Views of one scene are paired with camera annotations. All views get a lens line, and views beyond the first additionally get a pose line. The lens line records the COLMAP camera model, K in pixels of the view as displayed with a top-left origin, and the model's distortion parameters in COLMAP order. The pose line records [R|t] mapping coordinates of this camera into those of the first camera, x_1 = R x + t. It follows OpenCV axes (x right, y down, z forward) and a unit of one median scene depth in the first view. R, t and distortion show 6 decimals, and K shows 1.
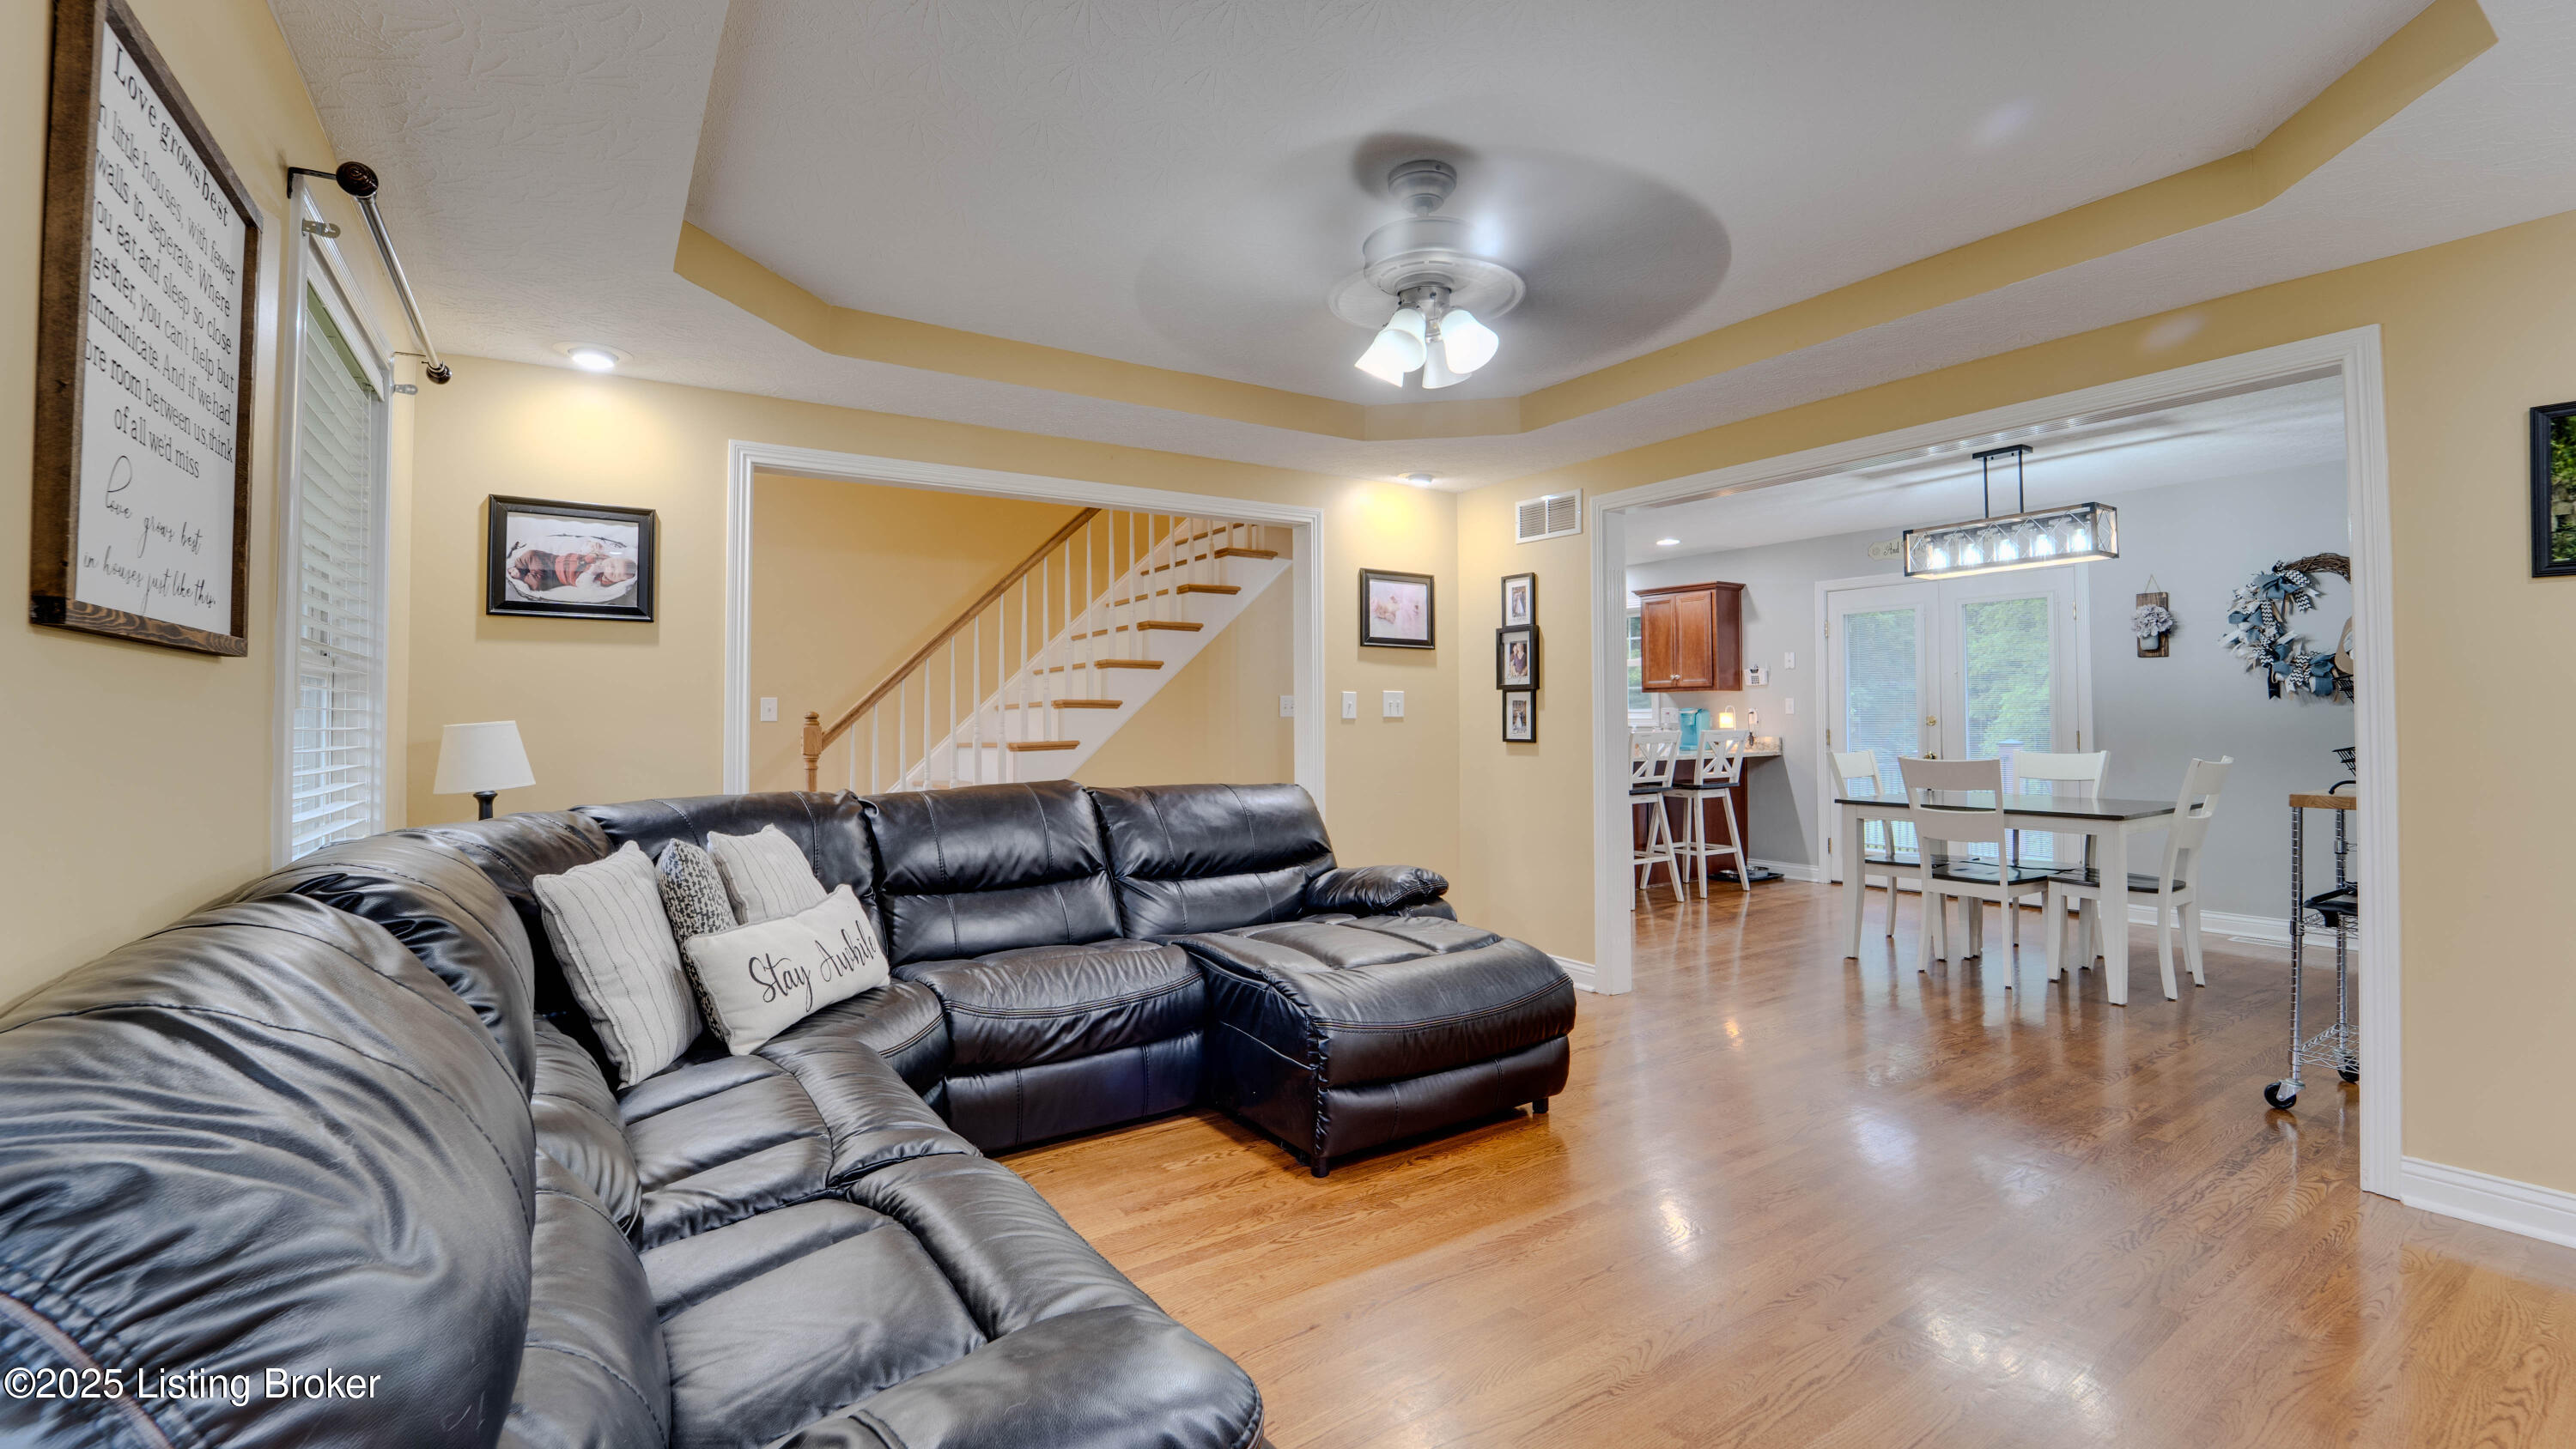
lens RADIAL K [[1084.8, 0, 1285.1], [0, 1084.8, 713.1], [0, 0, 1]] dist [-0.017726, -0.000685]
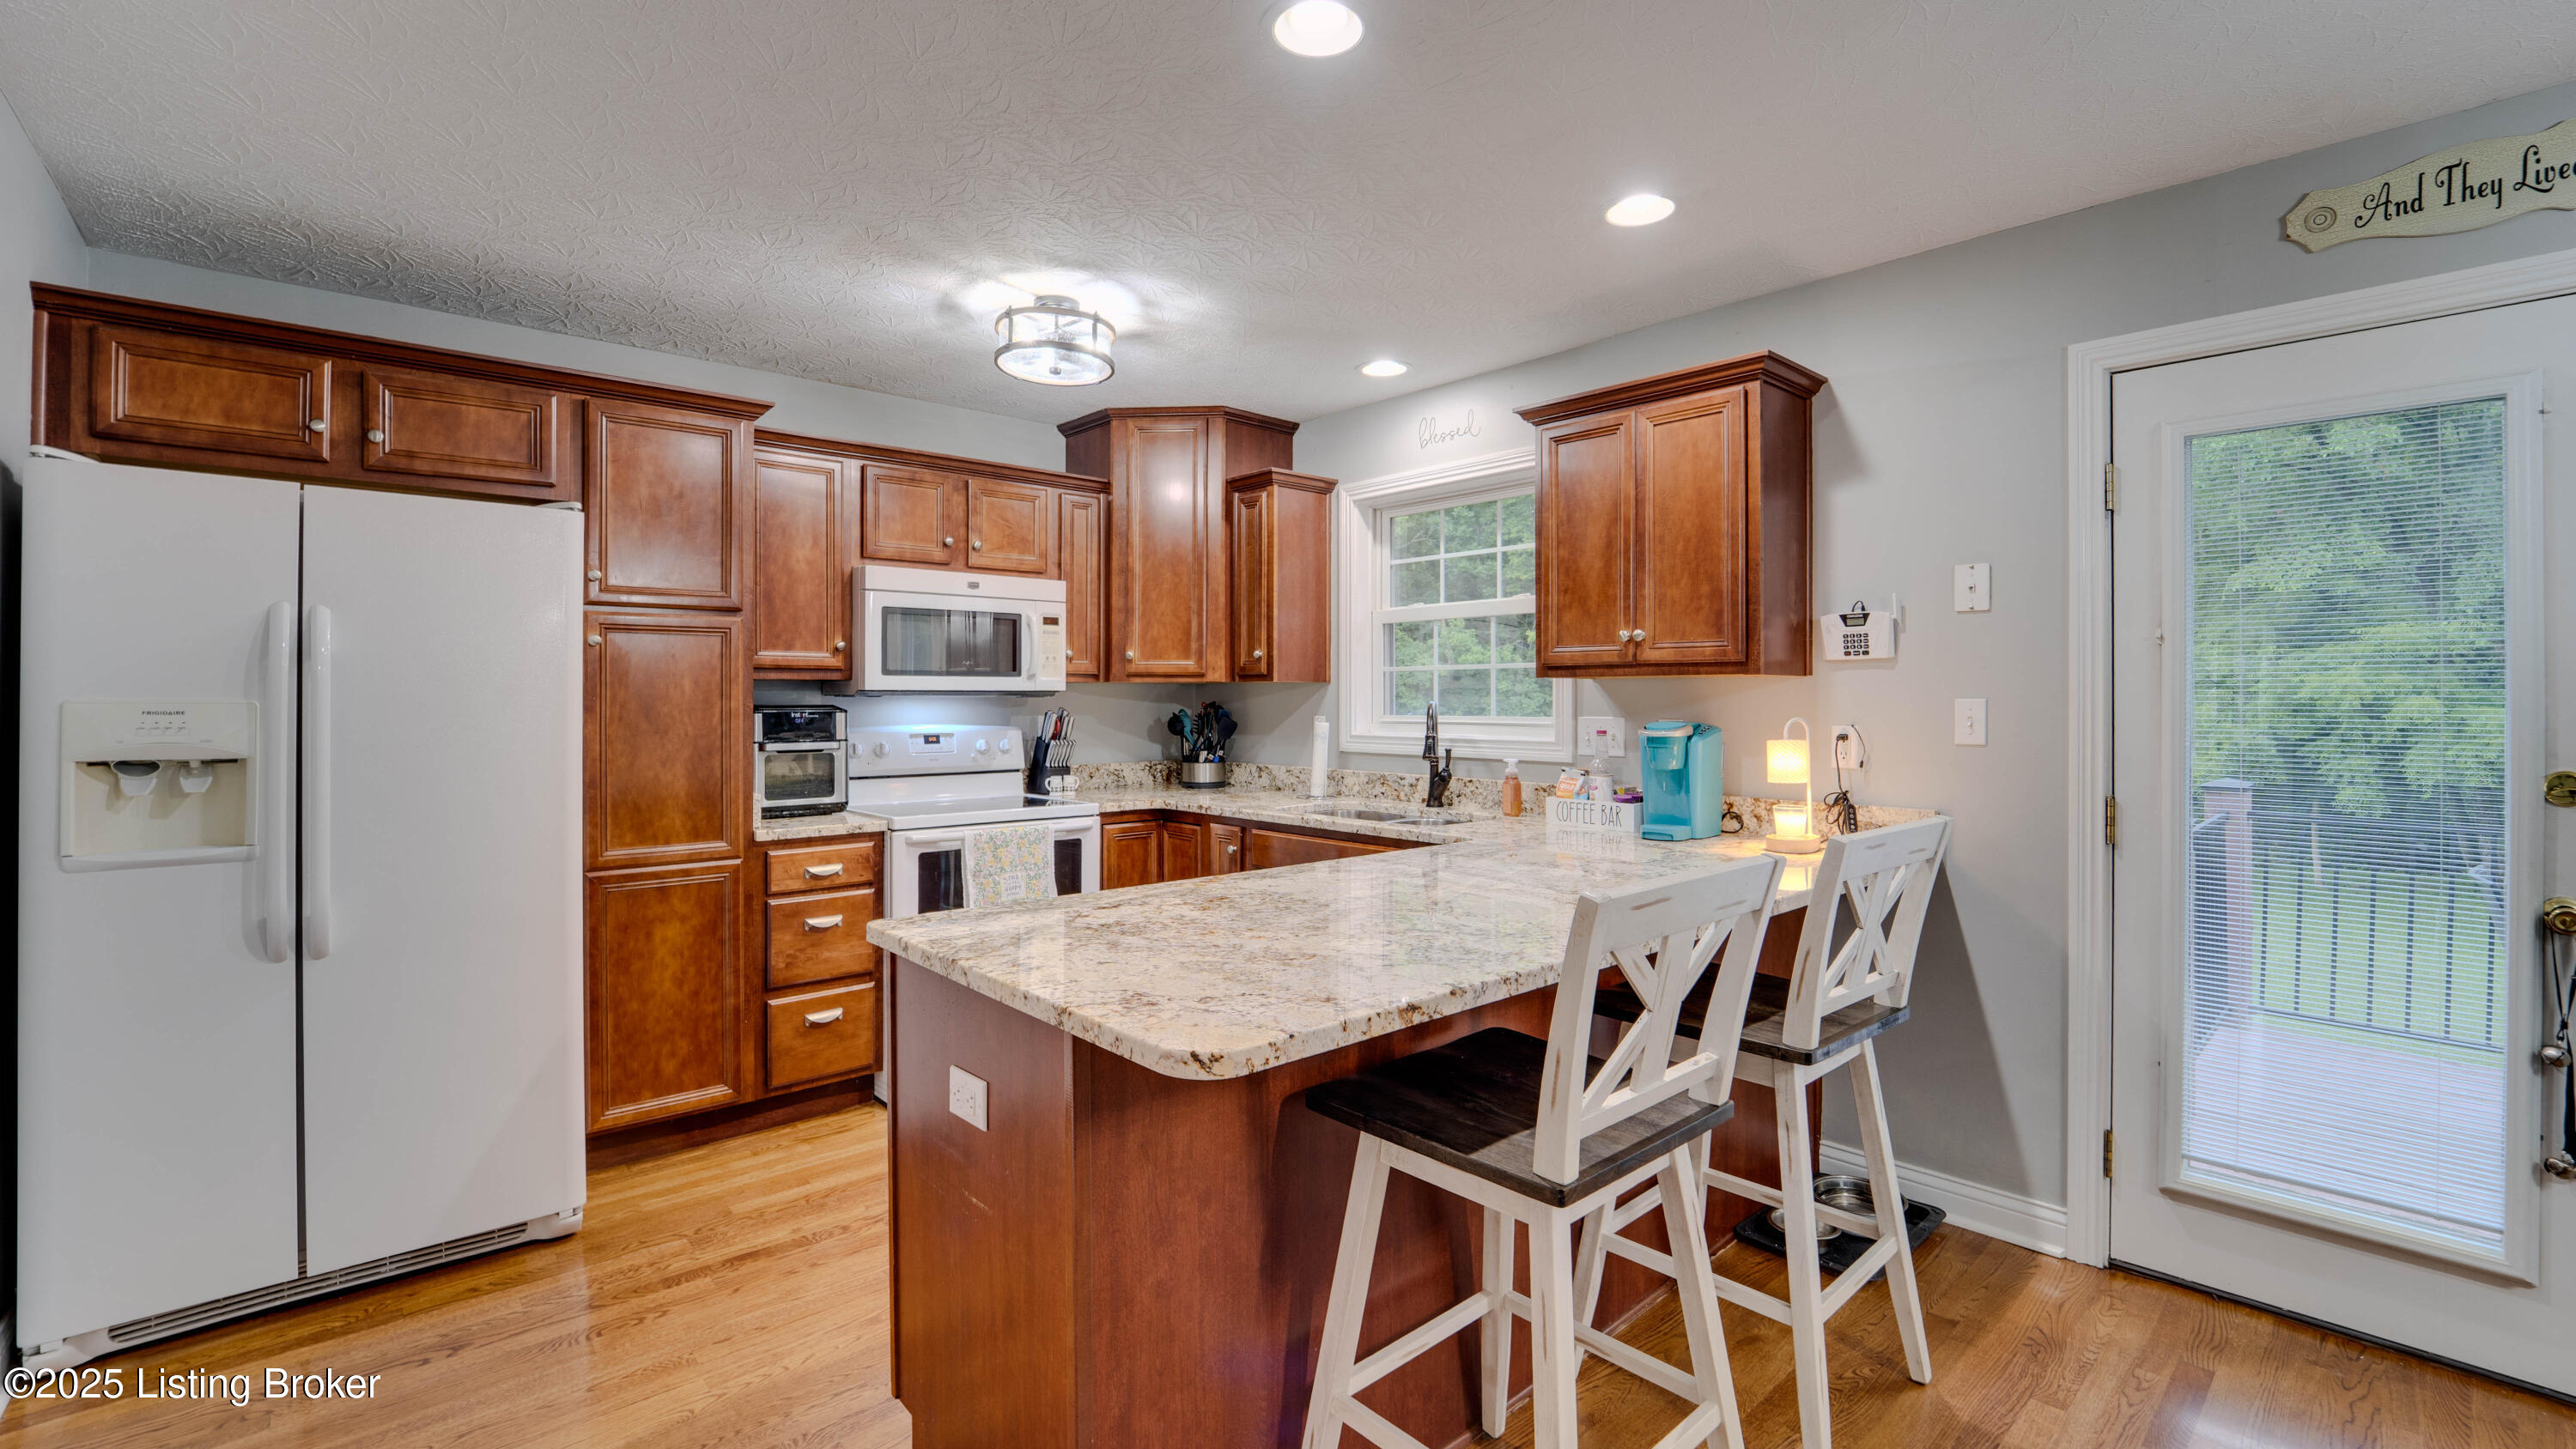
lens RADIAL K [[1084.8, 0, 1288.3], [0, 1084.8, 712.7], [0, 0, 1]] dist [-0.017726, -0.000685]
pose [[0.988600, 0.006531, 0.150426, 0.196173], [-0.008677, 0.999870, 0.013613, -0.011541], [-0.150317, -0.014763, 0.988528, 0.673355]]
